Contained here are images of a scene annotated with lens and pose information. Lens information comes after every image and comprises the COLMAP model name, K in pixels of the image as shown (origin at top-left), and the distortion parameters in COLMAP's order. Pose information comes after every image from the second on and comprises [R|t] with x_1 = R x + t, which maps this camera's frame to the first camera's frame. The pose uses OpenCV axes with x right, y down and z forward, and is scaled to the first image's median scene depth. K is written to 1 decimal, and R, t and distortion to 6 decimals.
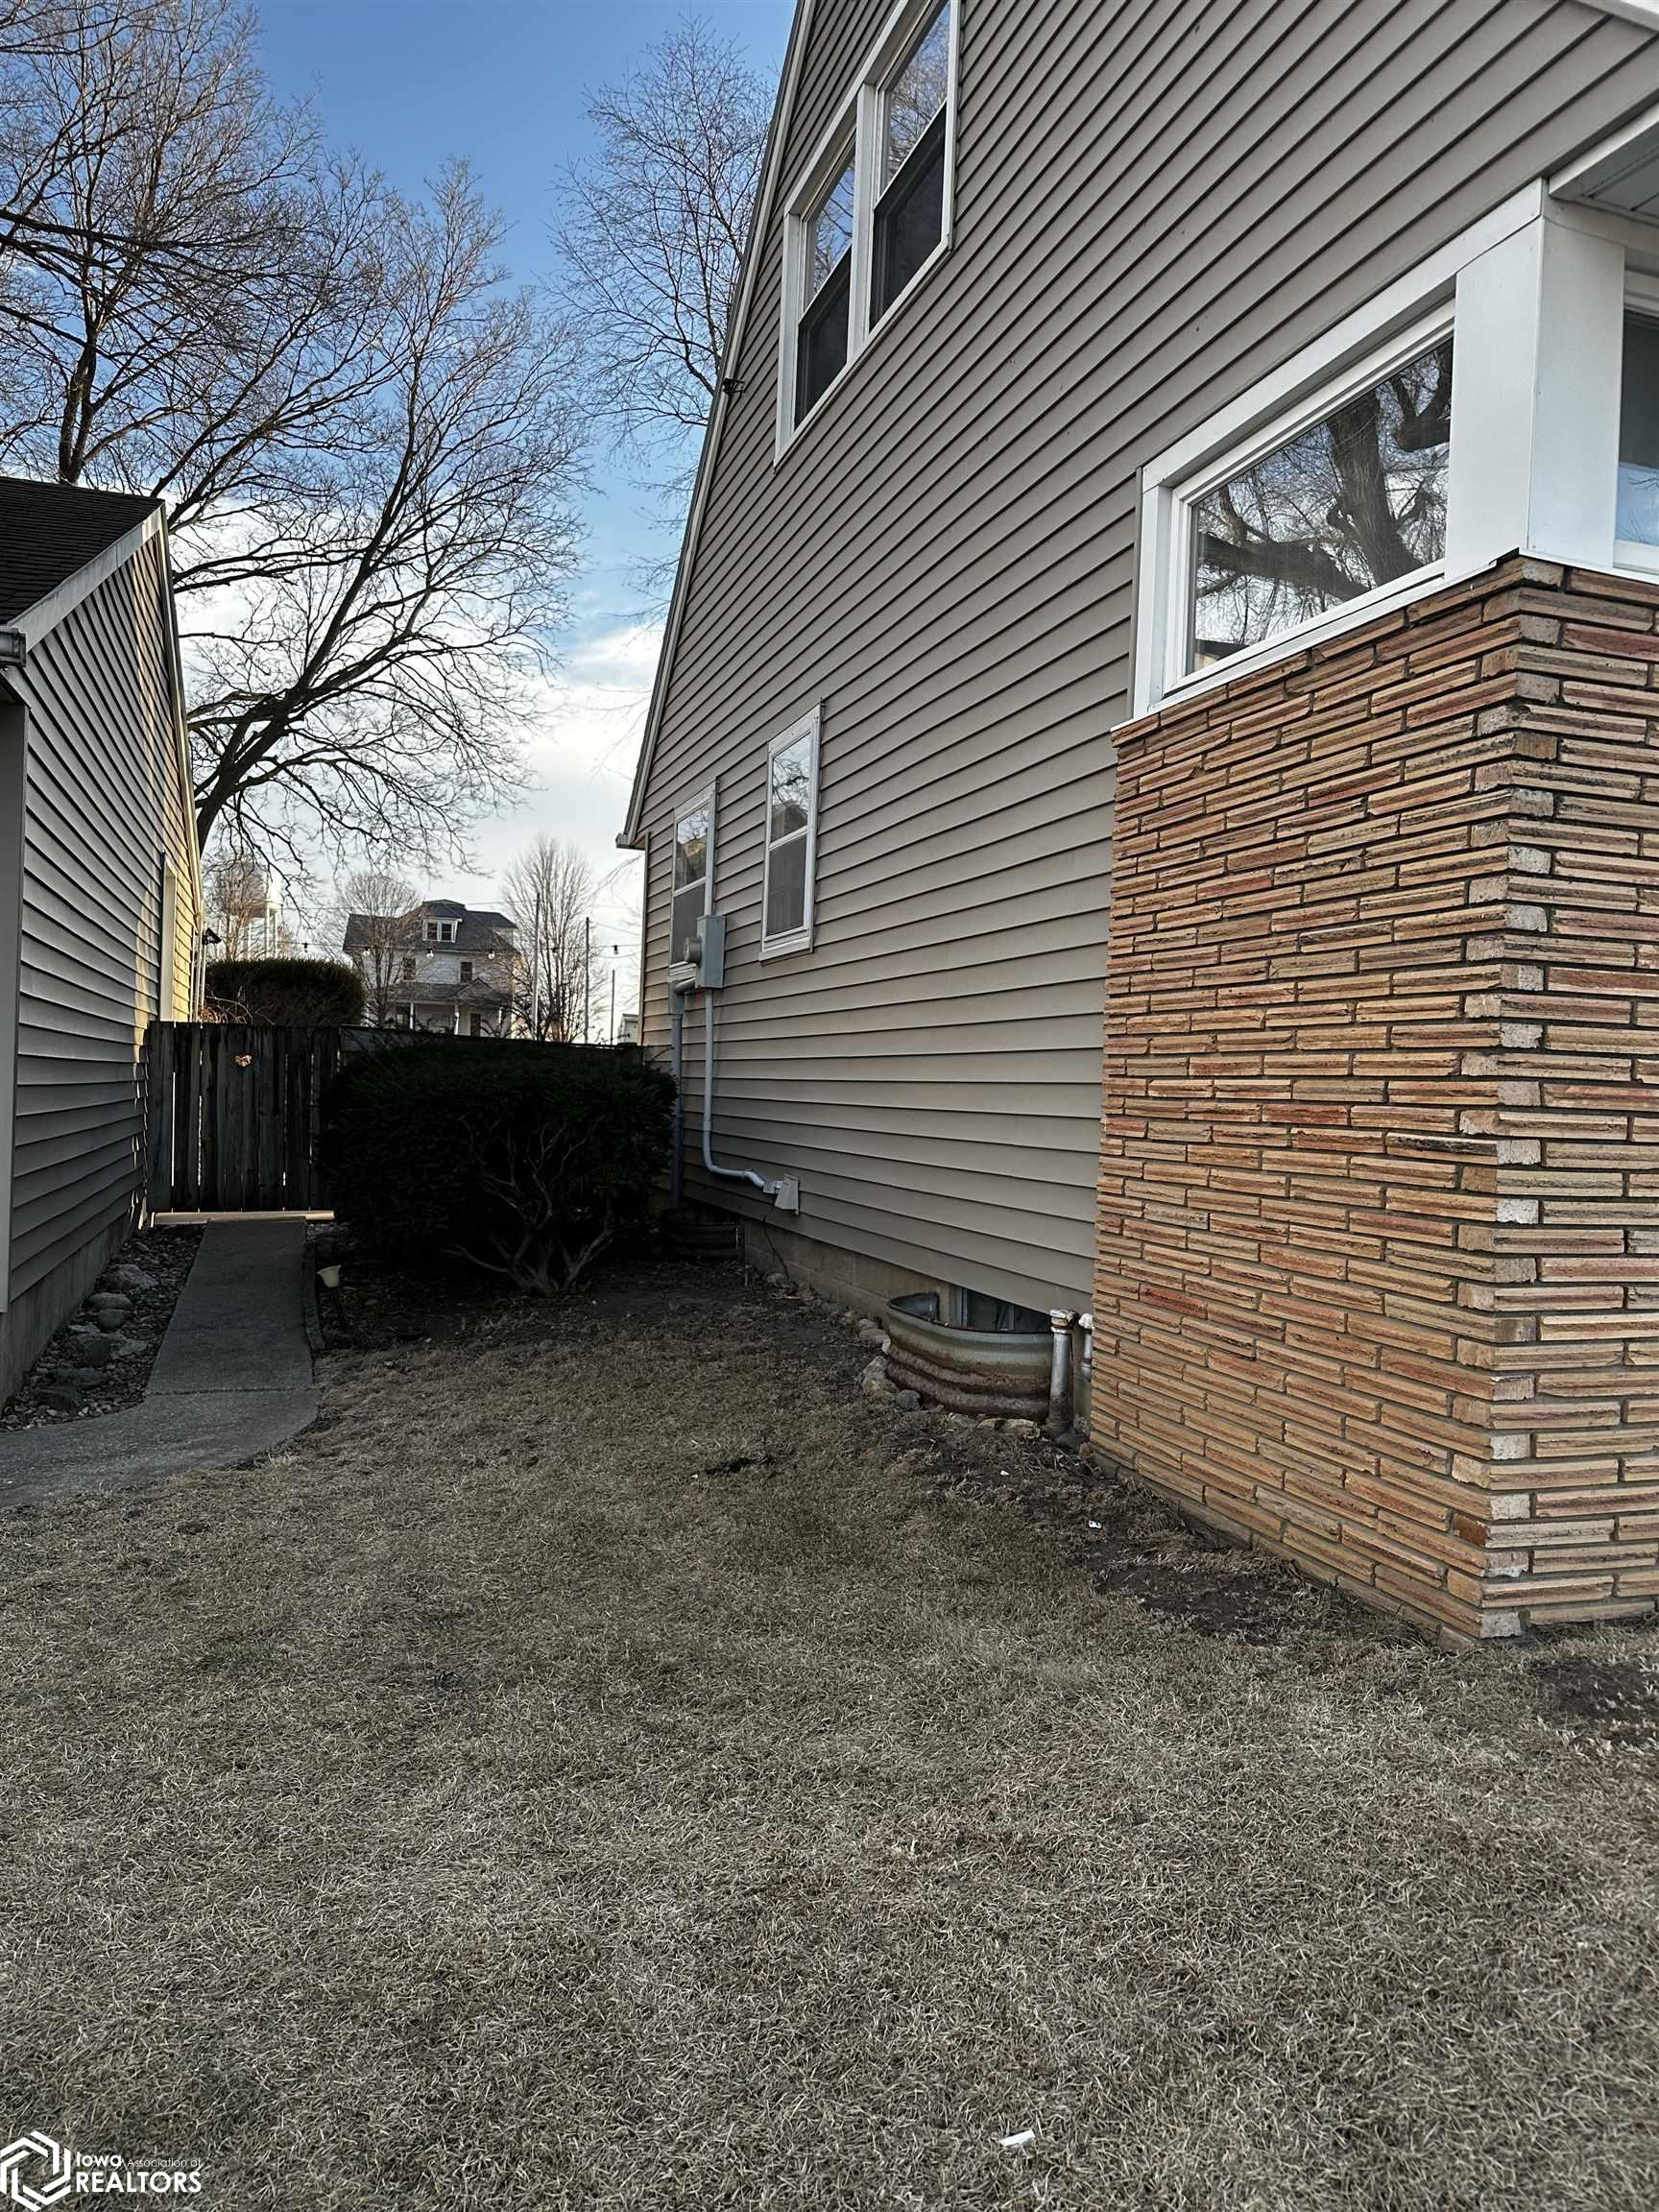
lens RADIAL K [[1549.6, 0, 829.5], [0, 1549.6, 1106.0], [0, 0, 1]] dist [0.095684, -0.087792]
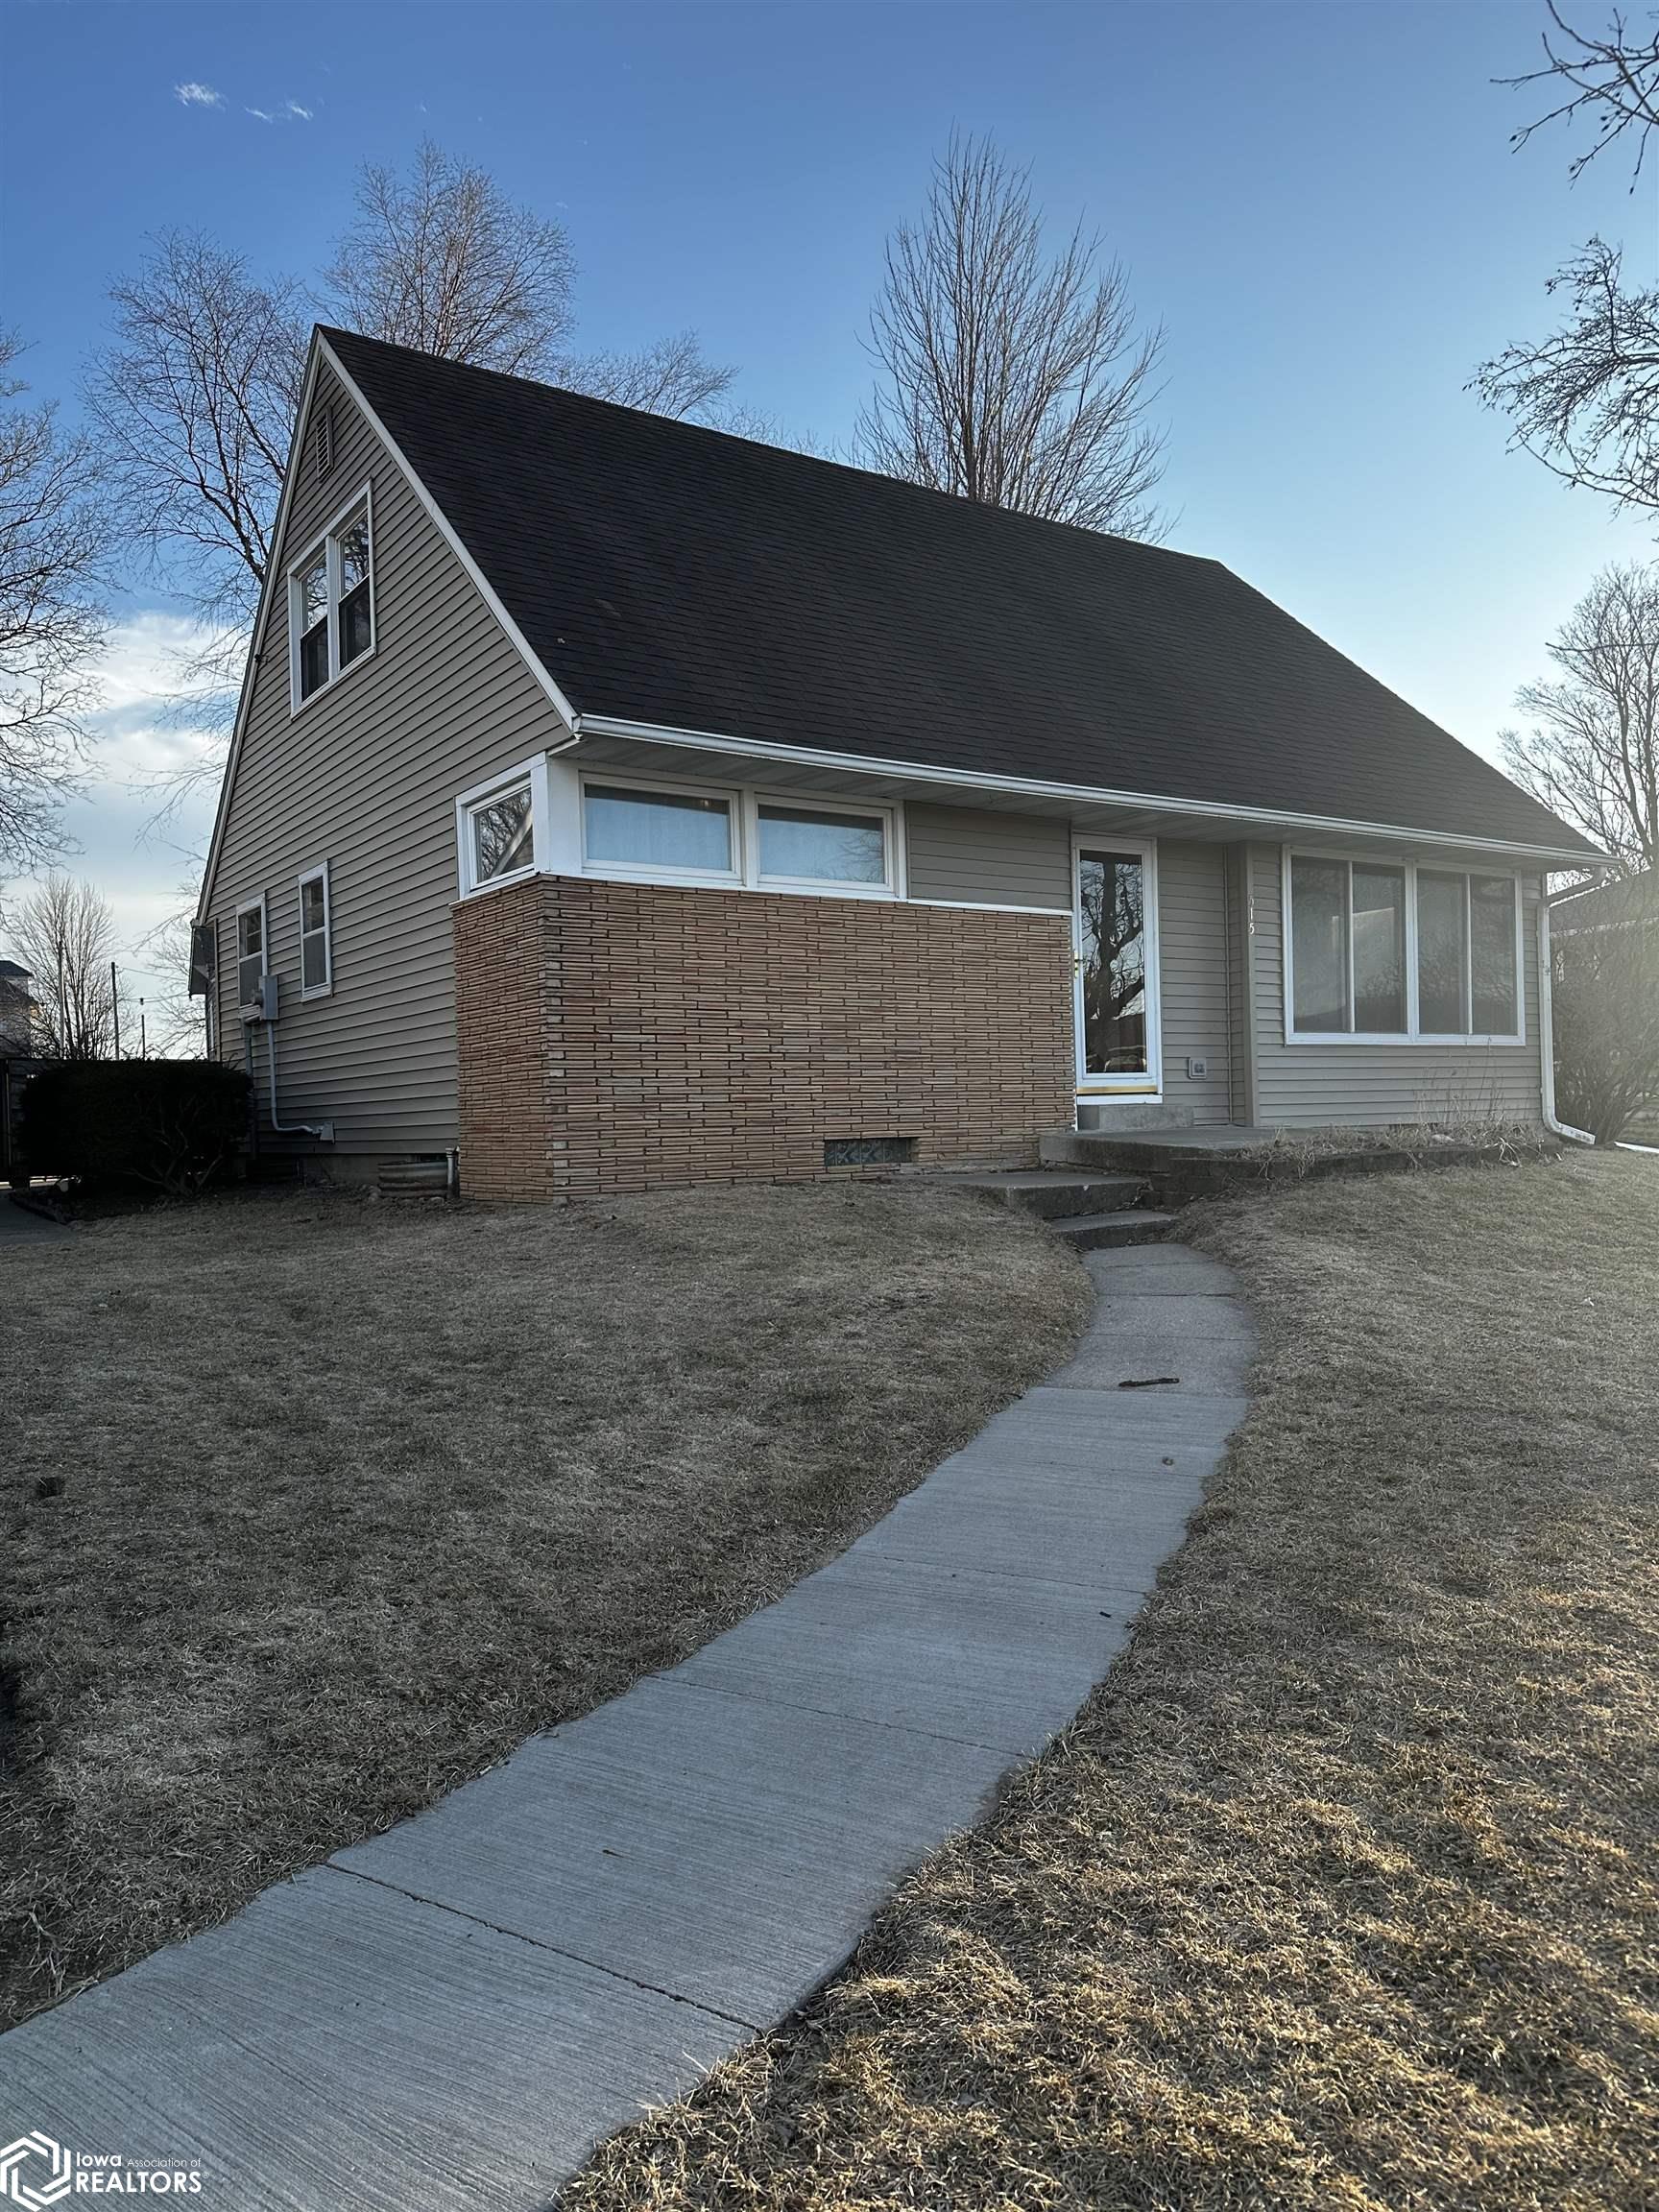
lens RADIAL K [[1565.9, 0, 829.5], [0, 1565.9, 1106.0], [0, 0, 1]] dist [0.194891, -0.419868]
pose [[0.961662, -0.061928, 0.267154, 0.070150], [0.066533, 0.997750, -0.008210, 0.133077], [-0.266044, 0.025670, 0.963619, -1.528630]]
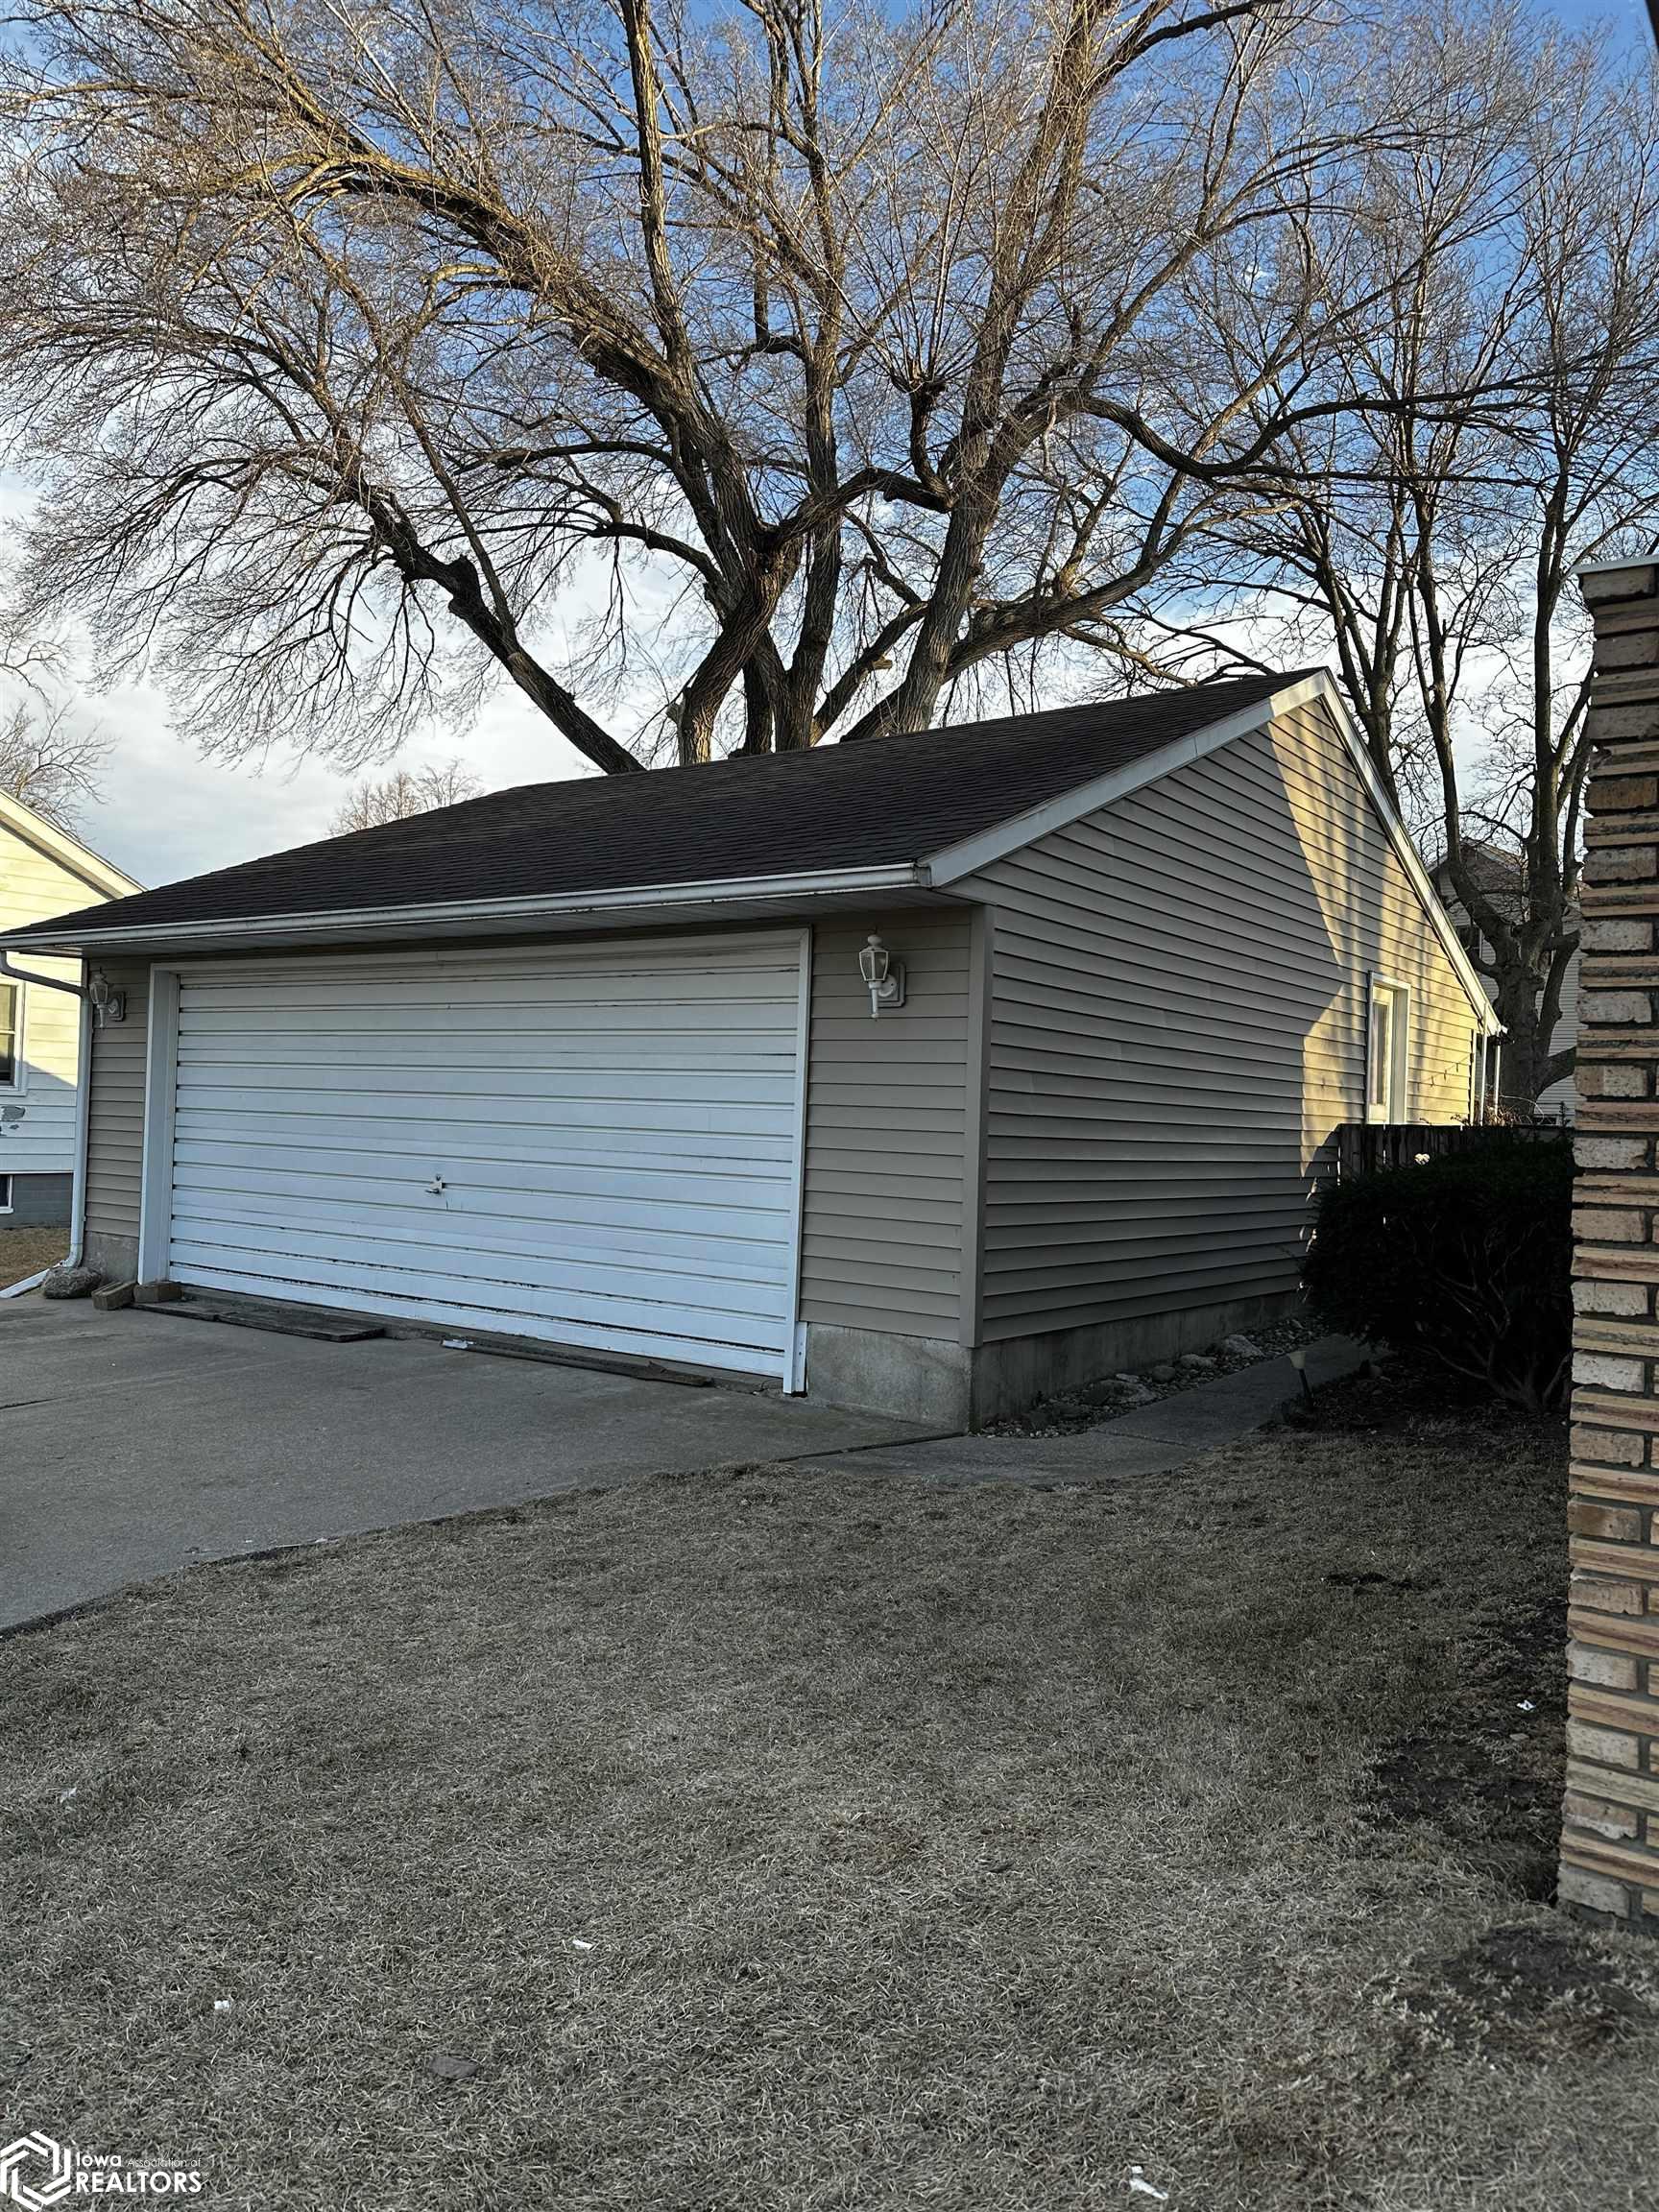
lens RADIAL K [[1549.6, 0, 829.5], [0, 1549.6, 1106.0], [0, 0, 1]] dist [0.095684, -0.087792]
pose [[0.566393, -0.029082, -0.823622, 0.589757], [-0.015819, 0.998809, -0.046146, -0.016961], [0.823984, 0.039166, 0.565258, 0.142922]]
